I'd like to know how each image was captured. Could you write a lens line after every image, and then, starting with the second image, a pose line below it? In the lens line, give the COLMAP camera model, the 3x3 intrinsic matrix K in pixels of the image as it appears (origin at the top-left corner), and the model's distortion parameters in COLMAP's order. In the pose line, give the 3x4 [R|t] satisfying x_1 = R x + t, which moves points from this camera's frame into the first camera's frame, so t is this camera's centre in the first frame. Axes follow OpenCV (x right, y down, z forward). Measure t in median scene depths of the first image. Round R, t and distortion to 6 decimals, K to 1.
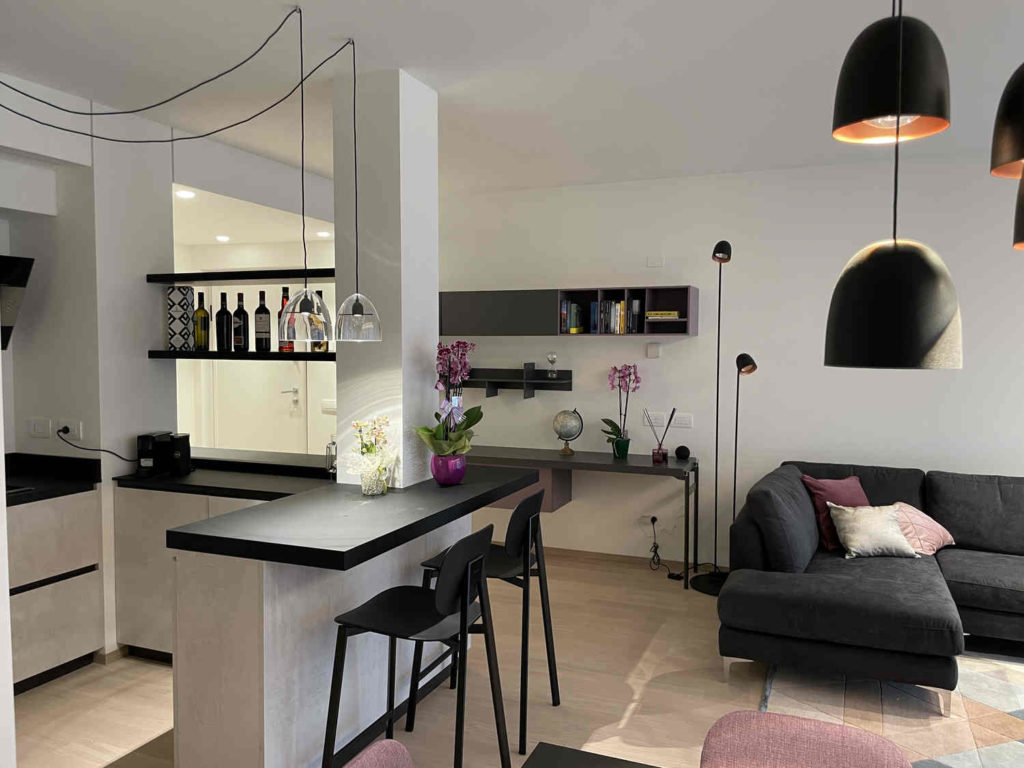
lens RADIAL K [[776.3, 0, 521.9], [0, 776.3, 378.4], [0, 0, 1]] dist [0.095981, -0.131956]
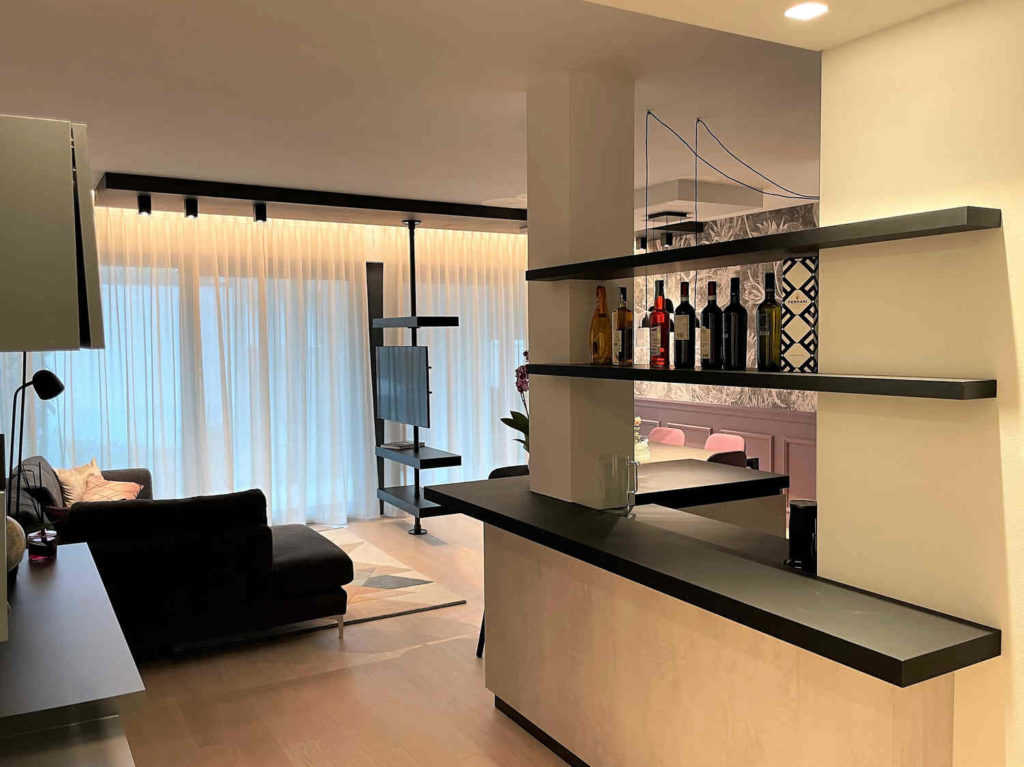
lens RADIAL K [[845.2, 0, 512.0], [0, 845.2, 365.9], [0, 0, 1]] dist [0.097822, -0.183207]
pose [[-0.788625, -0.016810, 0.614645, -0.648721], [0.037373, 0.996467, 0.075205, -0.095103], [-0.613738, 0.082280, -0.785211, 1.624578]]
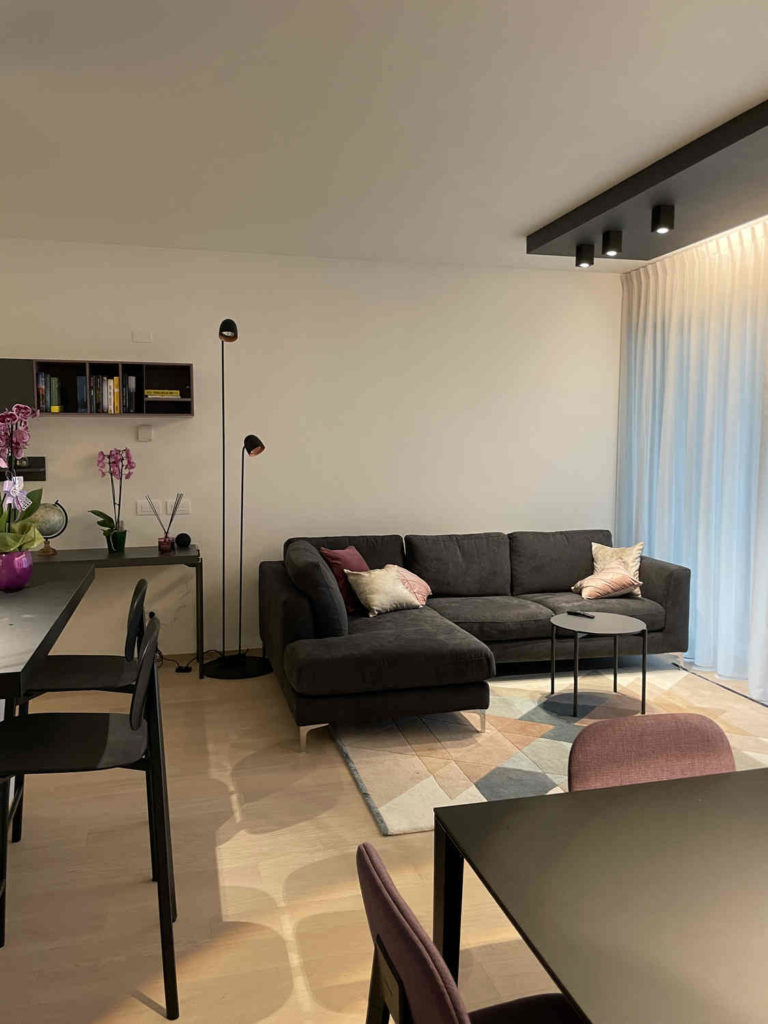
lens RADIAL K [[778.6, 0, 367.8], [0, 778.6, 504.3], [0, 0, 1]] dist [0.094543, -0.132898]
pose [[0.808787, -0.052640, 0.585741, -0.223083], [0.035237, 0.998534, 0.041082, 0.025885], [-0.587045, -0.012586, 0.809456, 0.120685]]
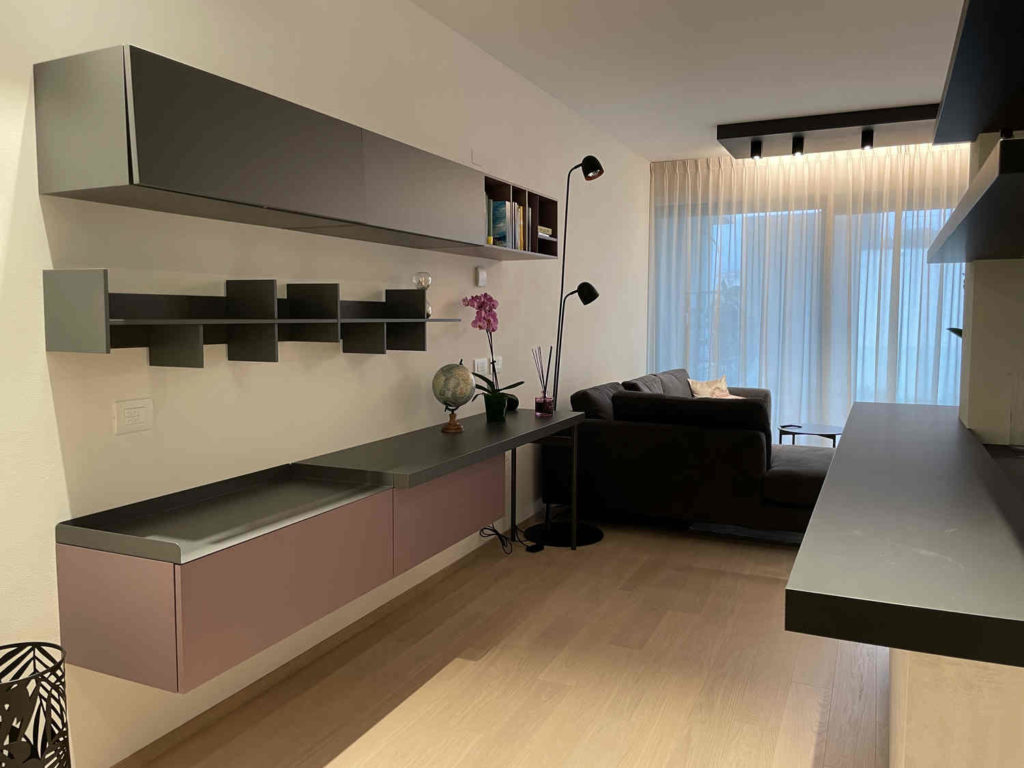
lens RADIAL K [[776.3, 0, 521.9], [0, 776.3, 378.4], [0, 0, 1]] dist [0.095981, -0.131956]
pose [[0.048953, -0.086677, 0.995033, -0.797279], [0.048885, 0.995241, 0.084290, 0.001391], [-0.997604, 0.044516, 0.052957, 1.236329]]
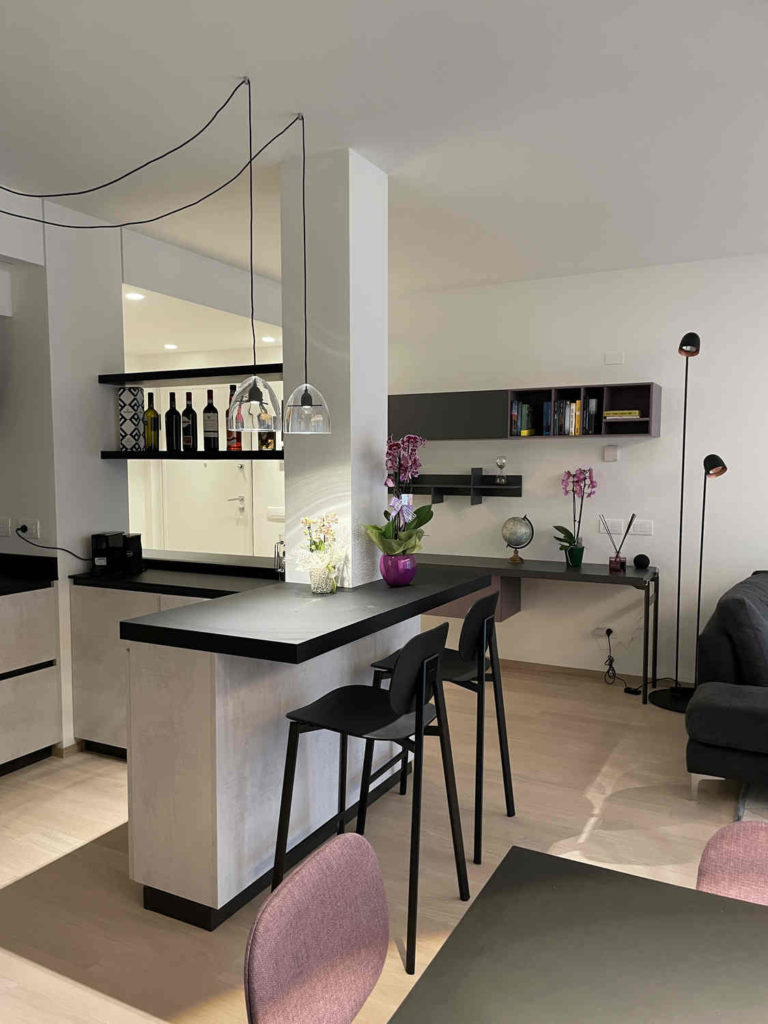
lens RADIAL K [[777.4, 0, 380.0], [0, 777.4, 519.2], [0, 0, 1]] dist [0.091270, -0.131404]
pose [[0.994735, 0.003805, -0.102409, -0.015387], [-0.000895, 0.999595, 0.028444, 0.022669], [0.102475, -0.028203, 0.994336, 0.034209]]
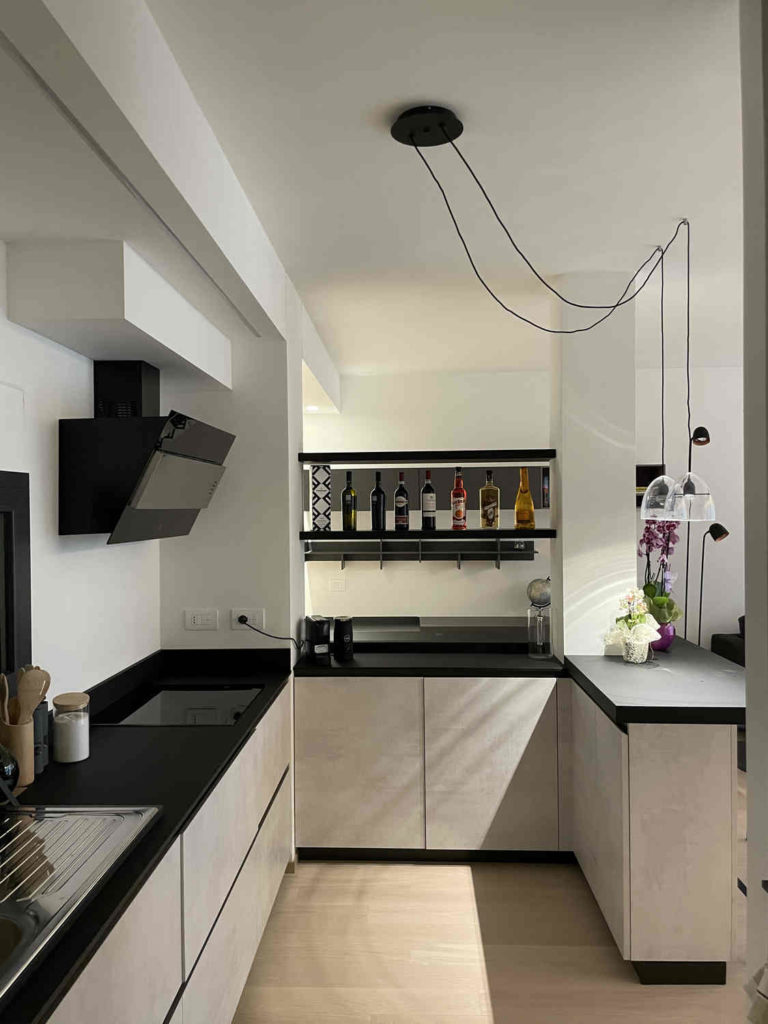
lens RADIAL K [[787.6, 0, 380.3], [0, 787.6, 516.5], [0, 0, 1]] dist [0.084502, -0.000579]
pose [[0.940967, -0.015908, 0.338123, -0.701471], [0.029154, 0.998992, -0.034133, -0.018257], [-0.337240, 0.041976, 0.940483, 0.063748]]
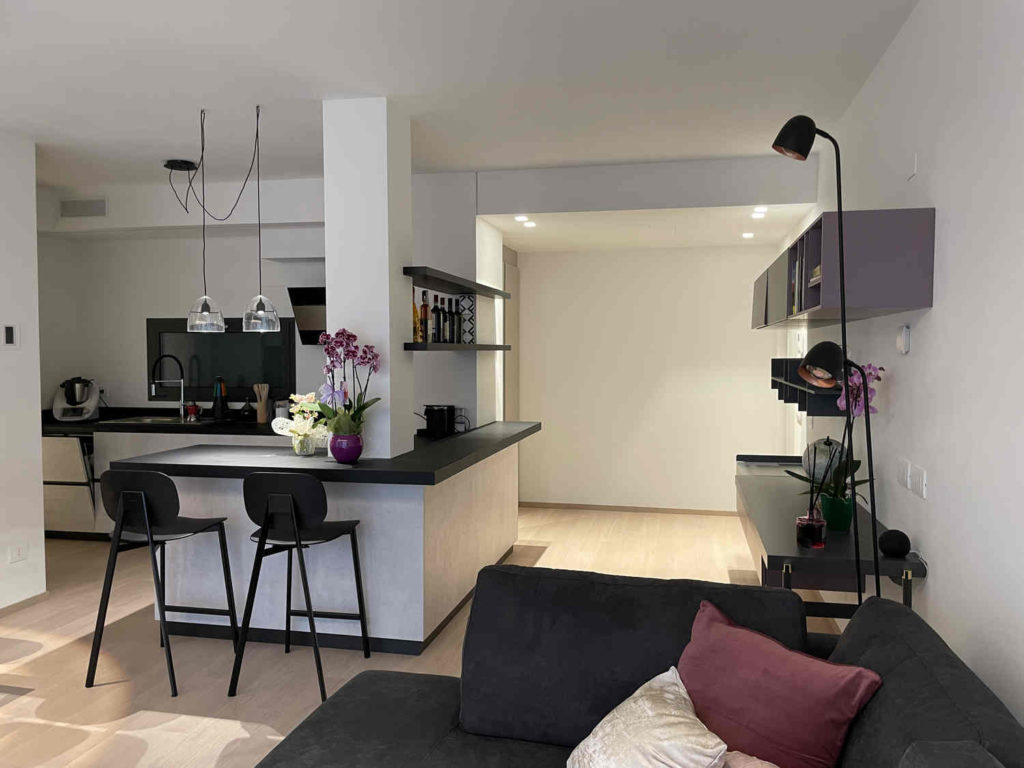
lens RADIAL K [[778.6, 0, 535.2], [0, 778.6, 382.6], [0, 0, 1]] dist [0.094543, -0.132898]
pose [[0.181301, 0.037295, -0.982720, 0.857443], [-0.048811, 0.998390, 0.028885, -0.015893], [0.982216, 0.042730, 0.182830, 0.883052]]
